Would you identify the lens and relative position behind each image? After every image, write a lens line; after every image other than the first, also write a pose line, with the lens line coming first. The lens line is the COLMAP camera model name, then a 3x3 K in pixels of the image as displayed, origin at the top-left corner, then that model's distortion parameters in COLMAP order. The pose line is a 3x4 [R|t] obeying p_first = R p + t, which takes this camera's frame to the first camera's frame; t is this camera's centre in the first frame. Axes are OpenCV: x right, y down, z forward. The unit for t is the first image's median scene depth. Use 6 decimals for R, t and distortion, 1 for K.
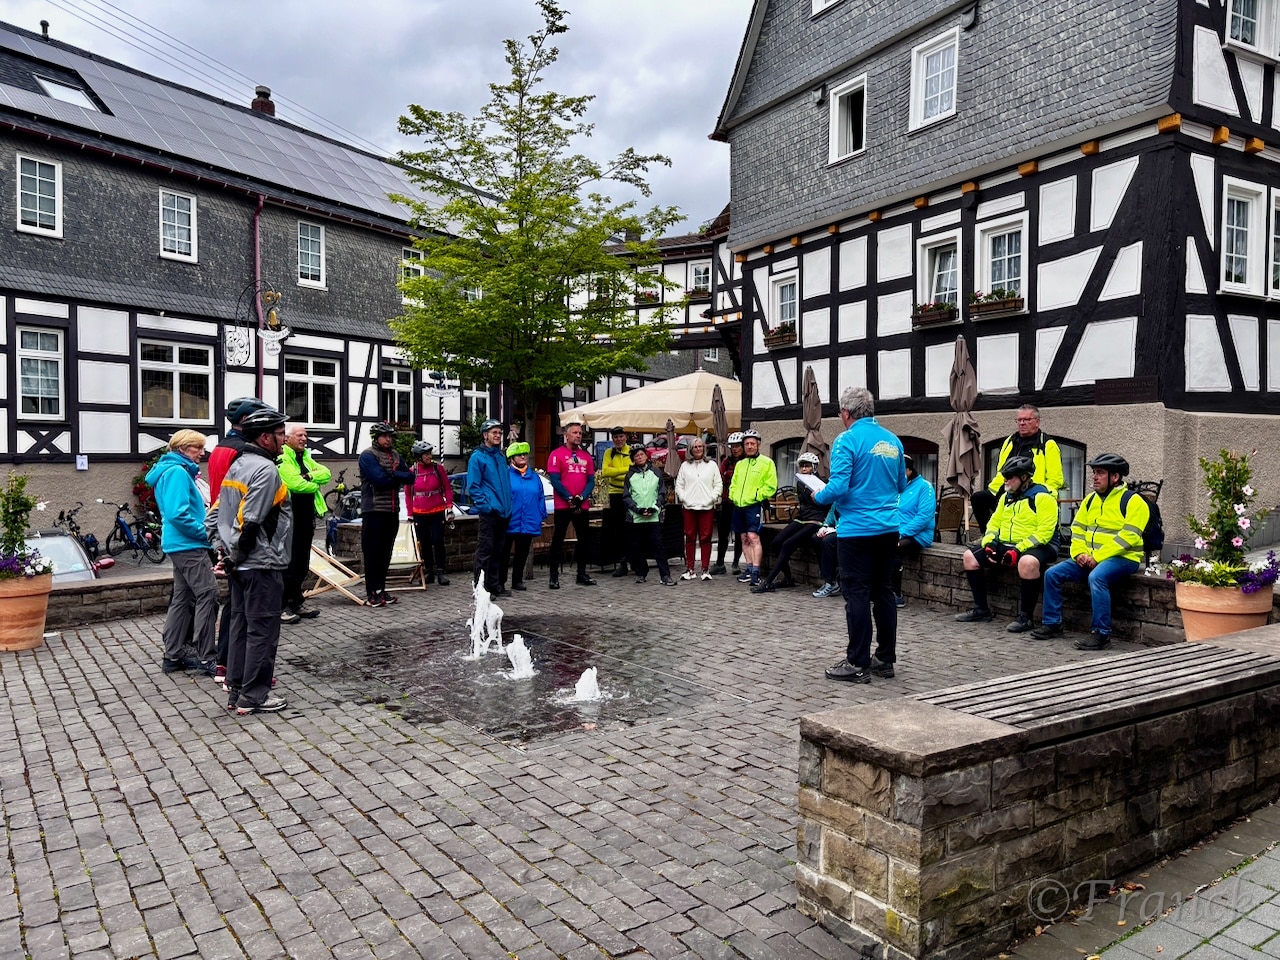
lens RADIAL K [[931.8, 0, 640.0], [0, 931.8, 480.0], [0, 0, 1]] dist [0.051322, -0.025653]
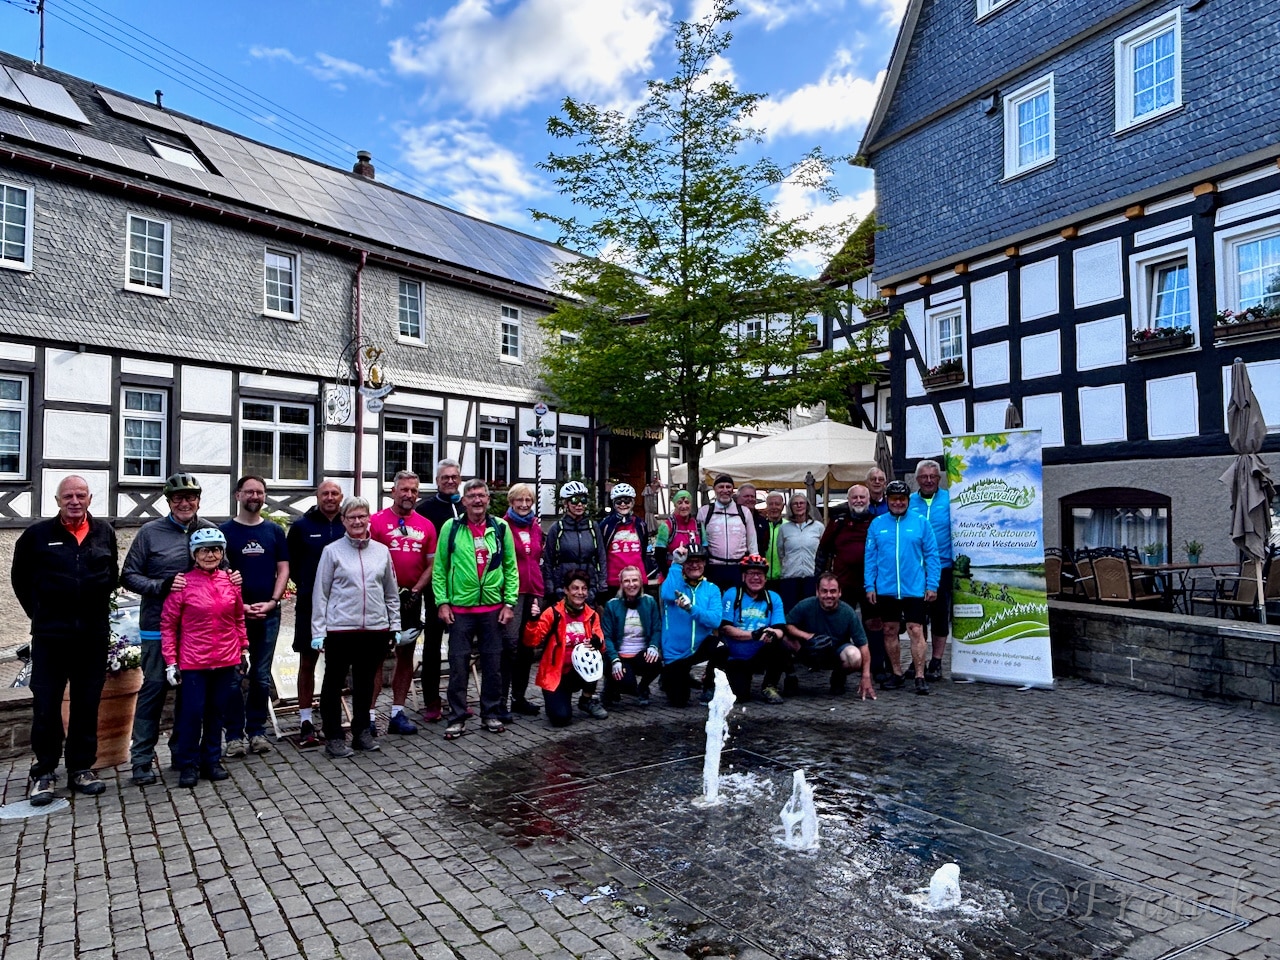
lens RADIAL K [[922.3, 0, 640.0], [0, 922.3, 480.0], [0, 0, 1]] dist [0.059652, -0.066705]
pose [[0.997065, -0.011422, -0.075697, -0.061906], [0.006560, 0.997917, -0.064169, -0.002135], [0.076272, 0.063484, 0.995064, 0.104036]]
